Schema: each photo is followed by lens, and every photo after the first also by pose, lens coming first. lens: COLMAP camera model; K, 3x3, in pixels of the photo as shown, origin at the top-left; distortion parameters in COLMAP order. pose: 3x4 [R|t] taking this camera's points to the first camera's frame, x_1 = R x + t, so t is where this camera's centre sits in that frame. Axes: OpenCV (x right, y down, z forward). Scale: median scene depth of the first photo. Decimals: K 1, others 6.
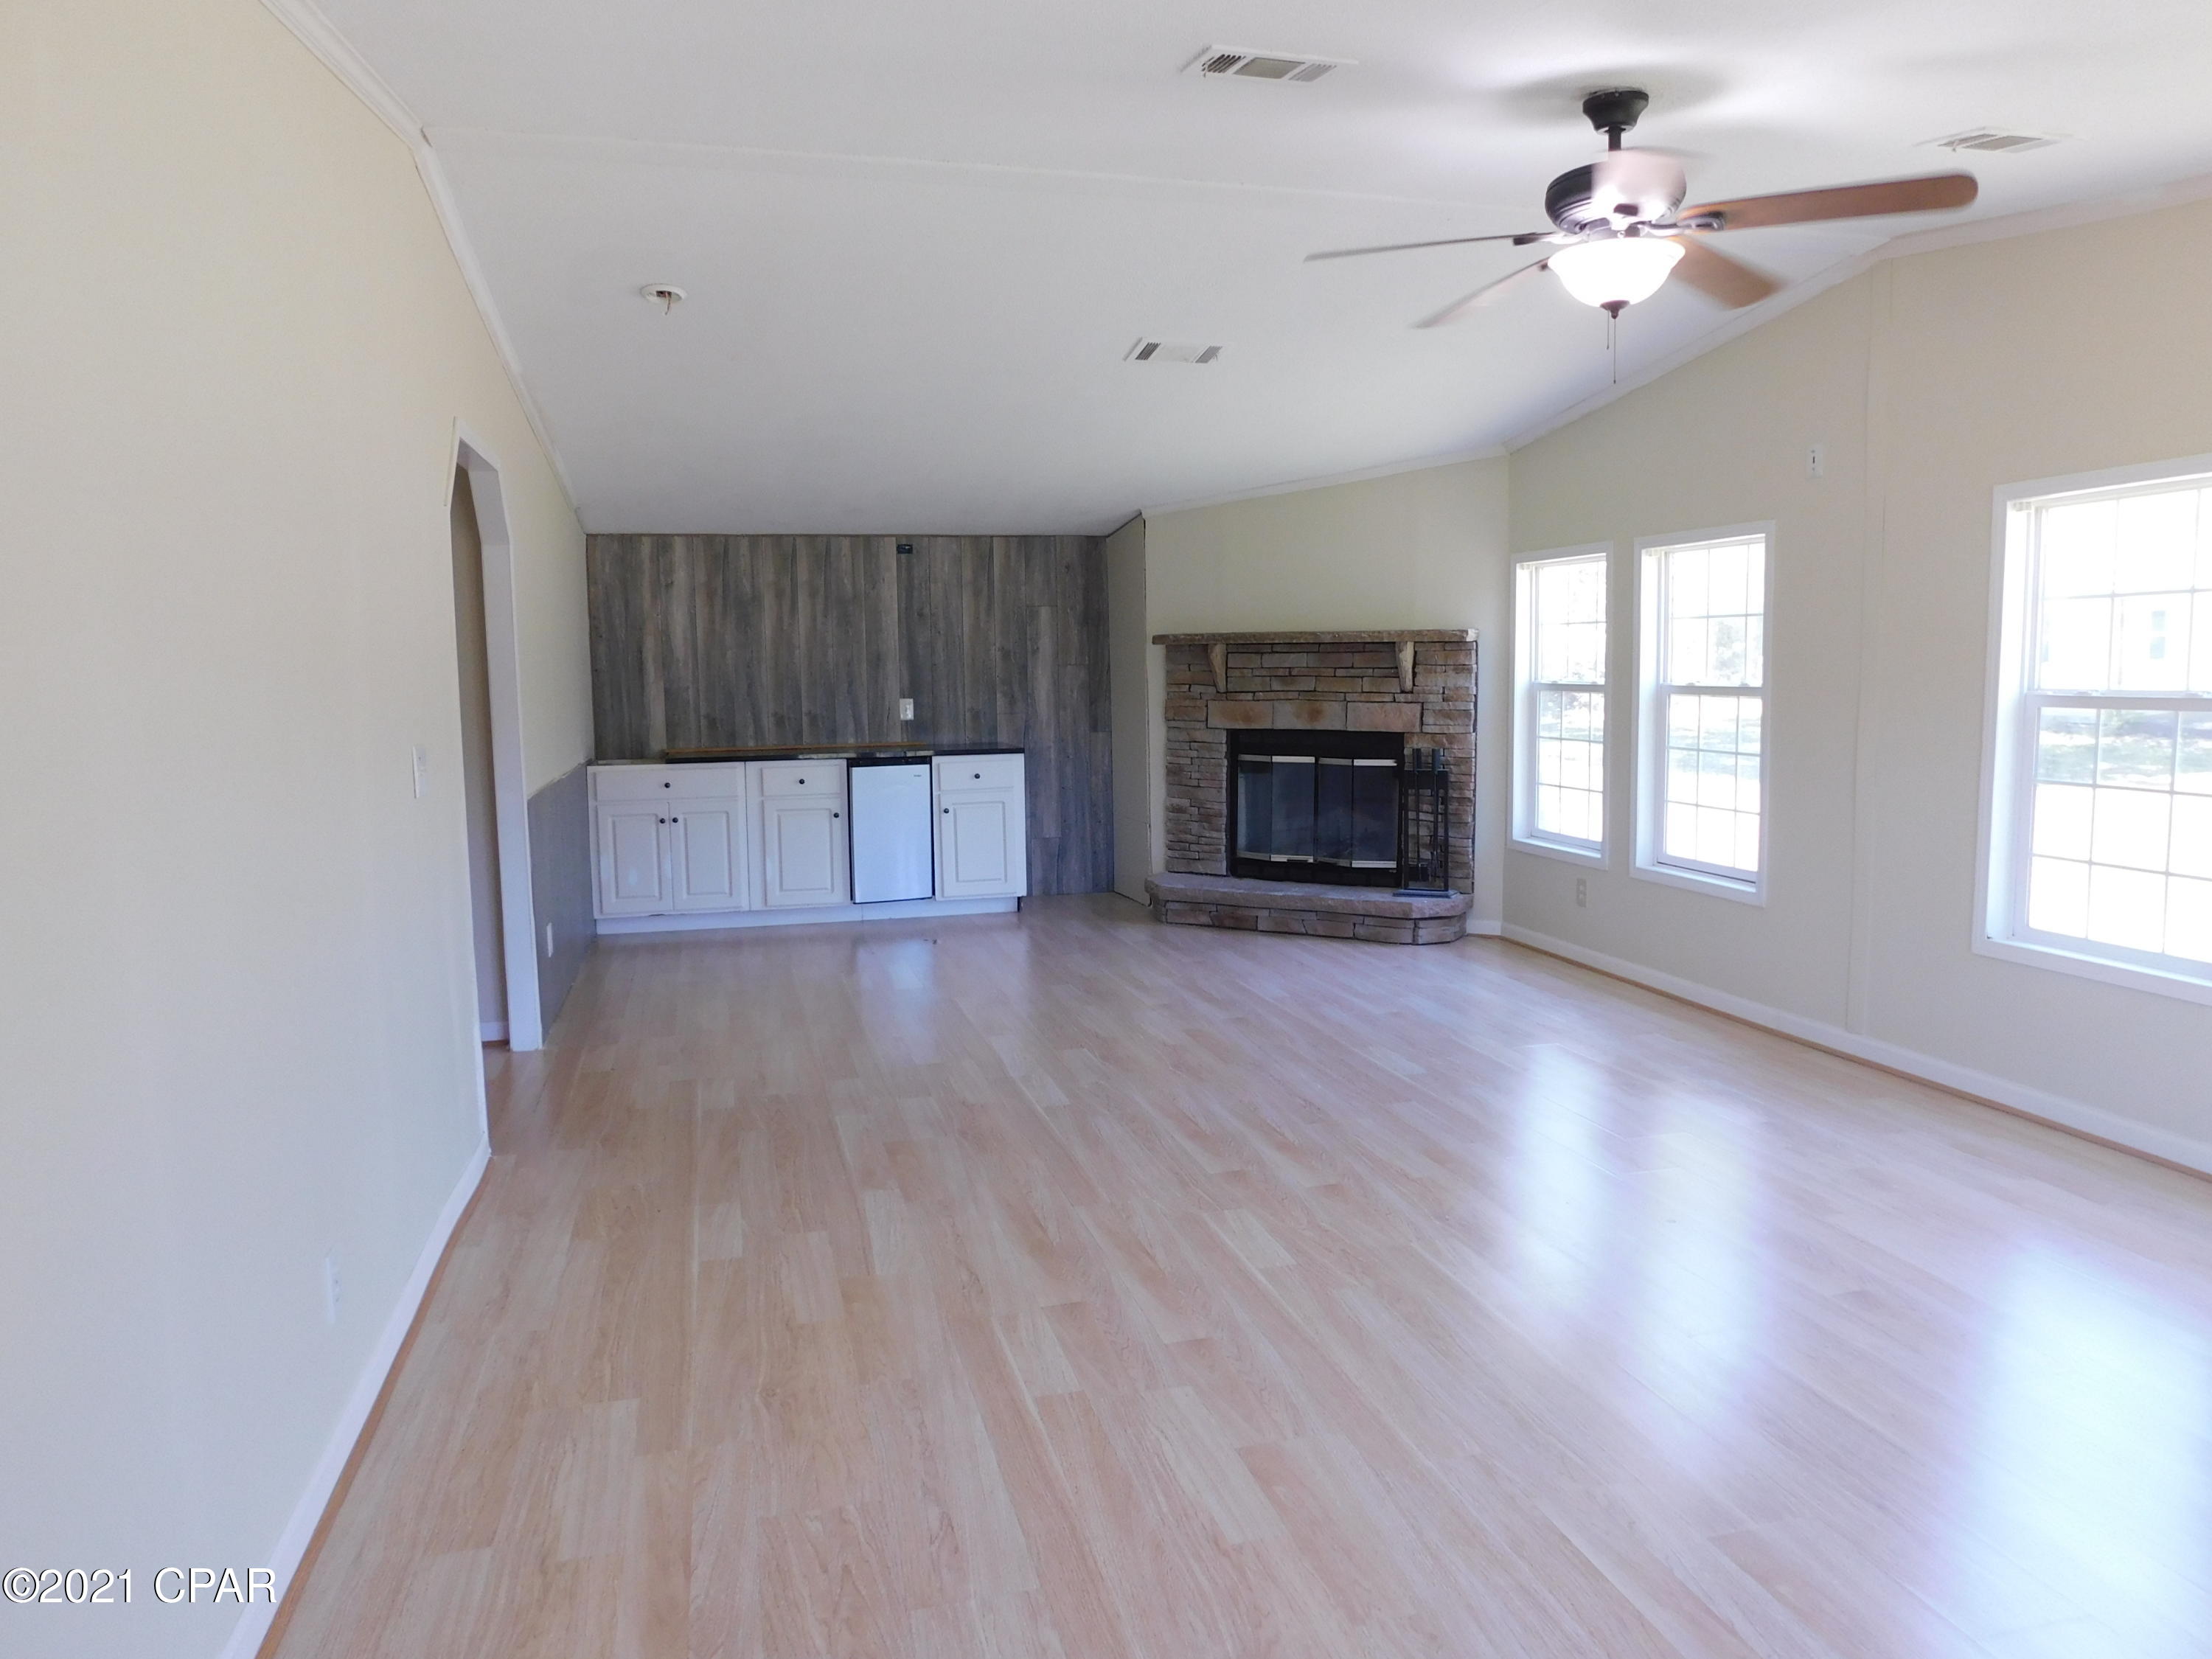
lens RADIAL K [[1462.3, 0, 1106.0], [0, 1462.3, 829.5], [0, 0, 1]] dist [-0.062780, 0.045431]
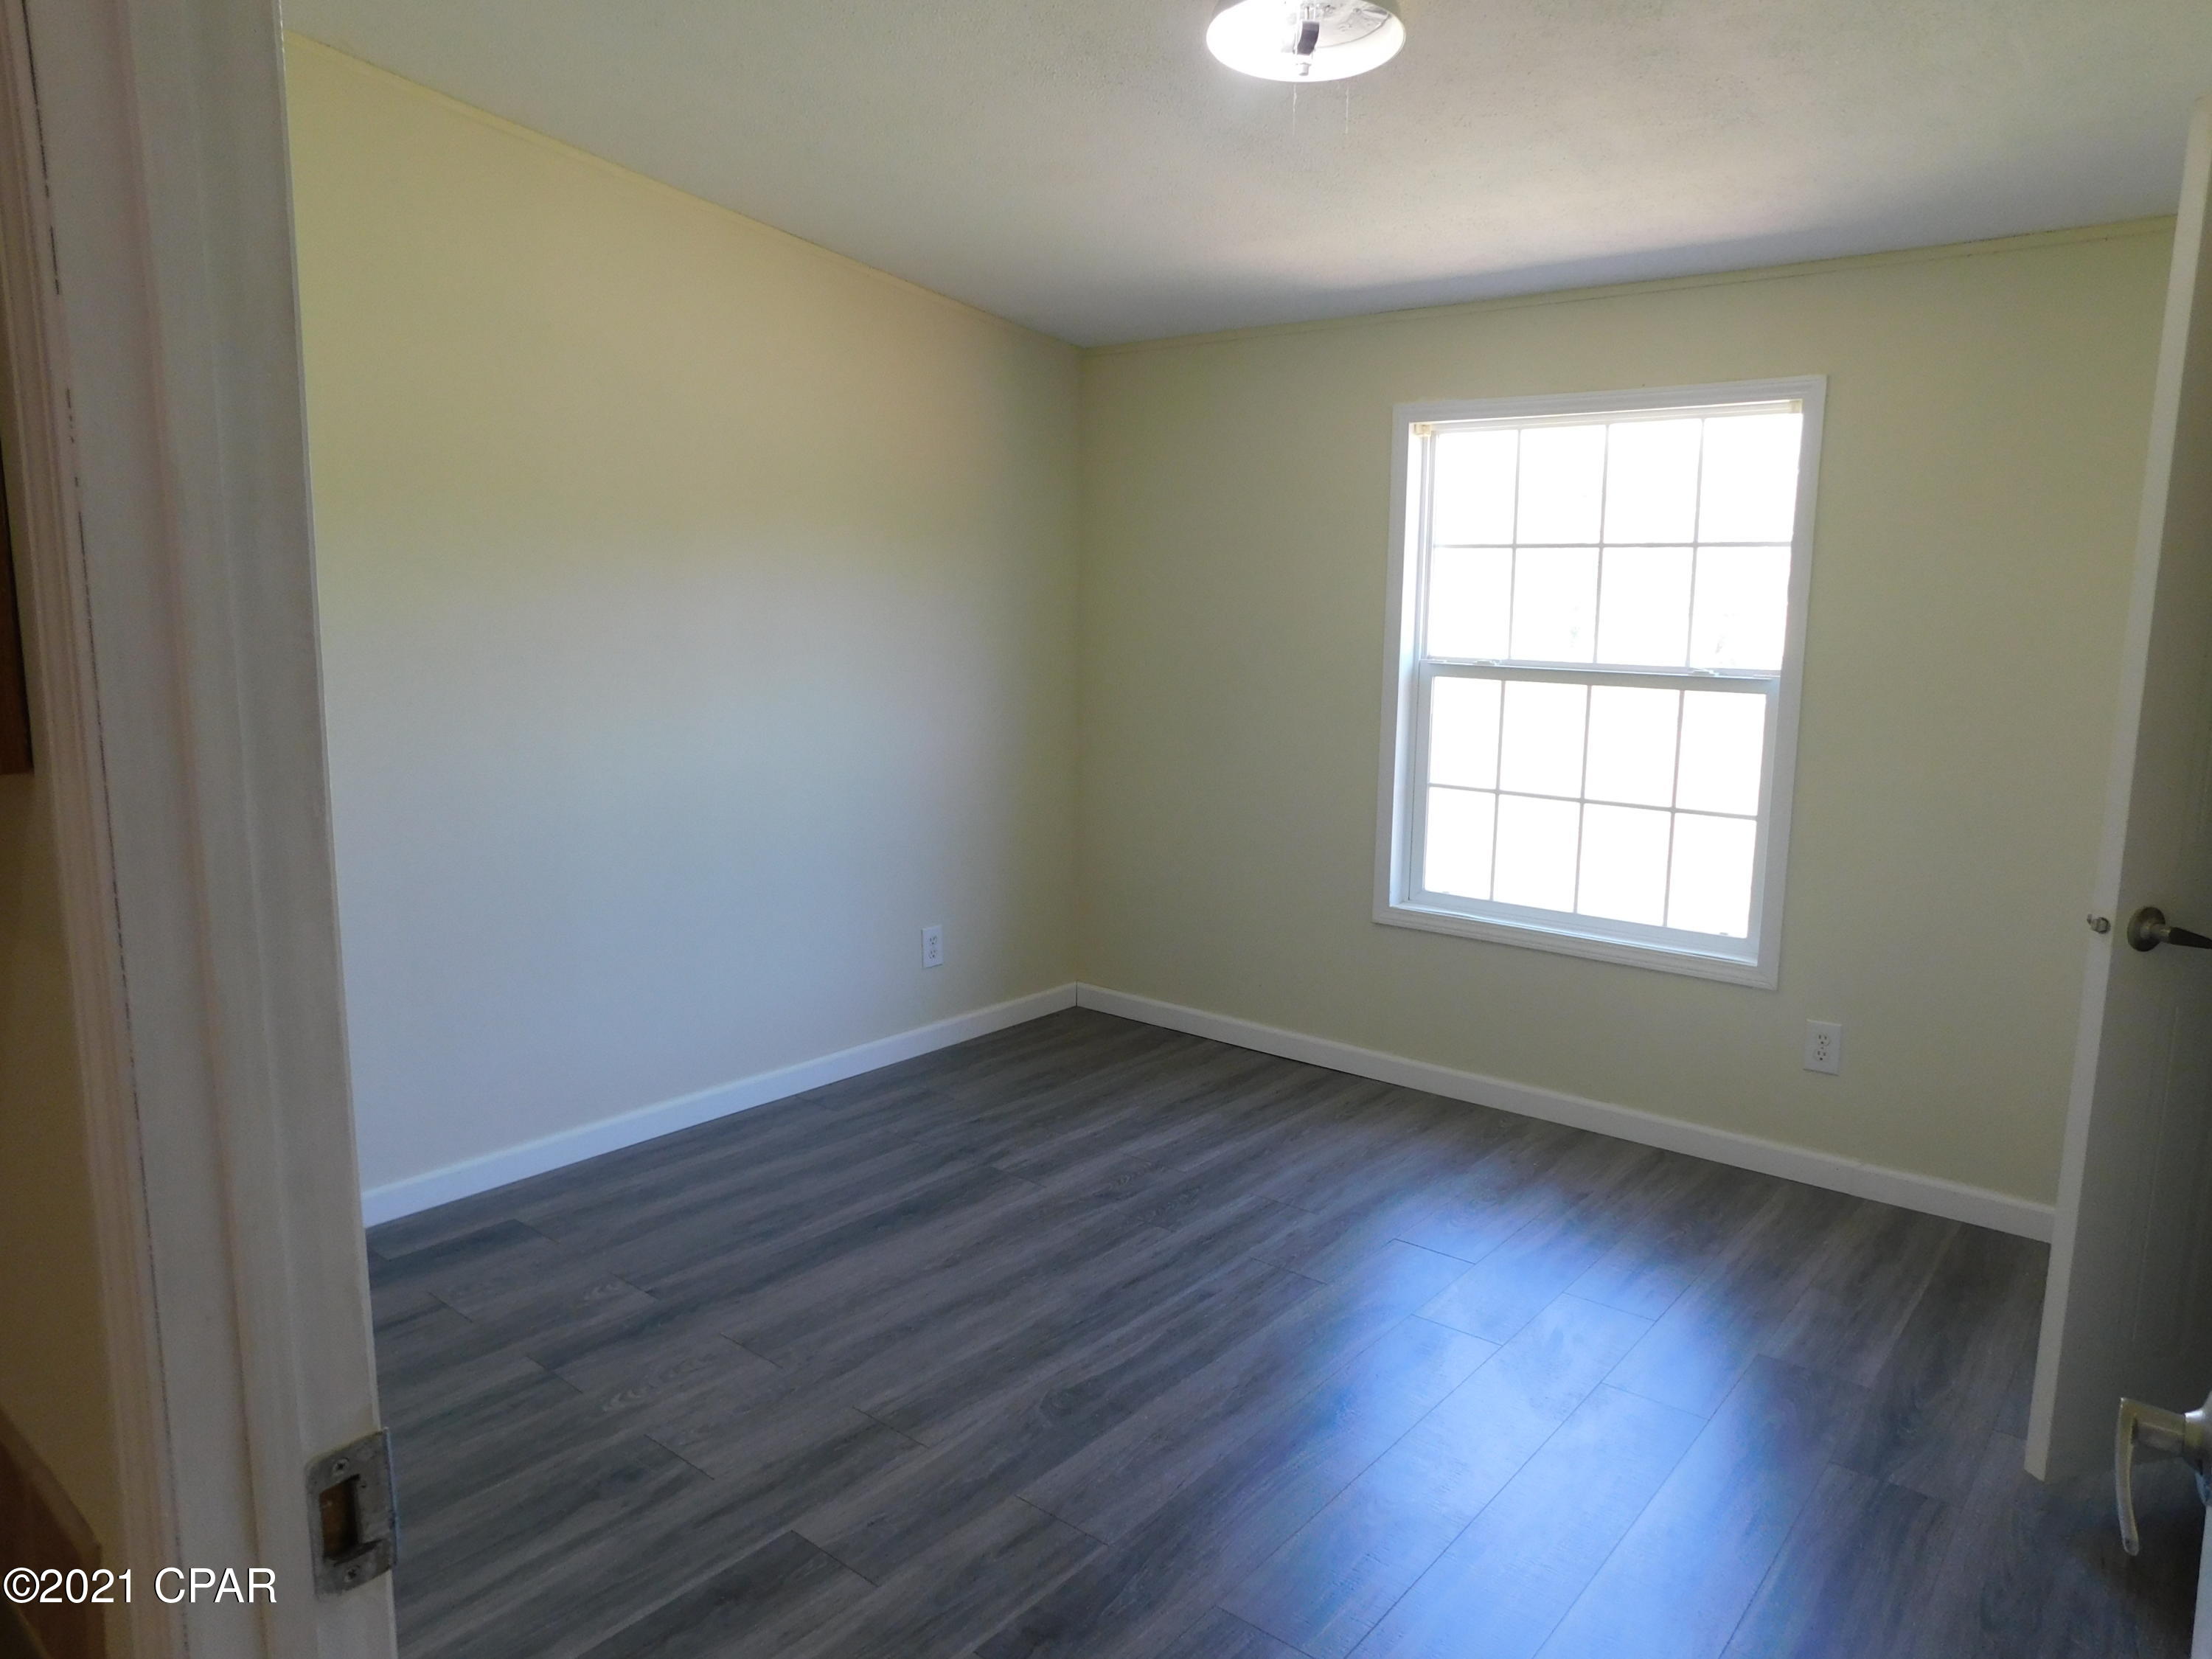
lens RADIAL K [[1462.3, 0, 1106.0], [0, 1462.3, 829.5], [0, 0, 1]] dist [-0.062780, 0.045431]
pose [[0.780469, -0.070915, 0.621160, -0.102286], [0.037247, 0.997056, 0.067029, -0.042550], [-0.624084, -0.029178, 0.780812, 0.403144]]
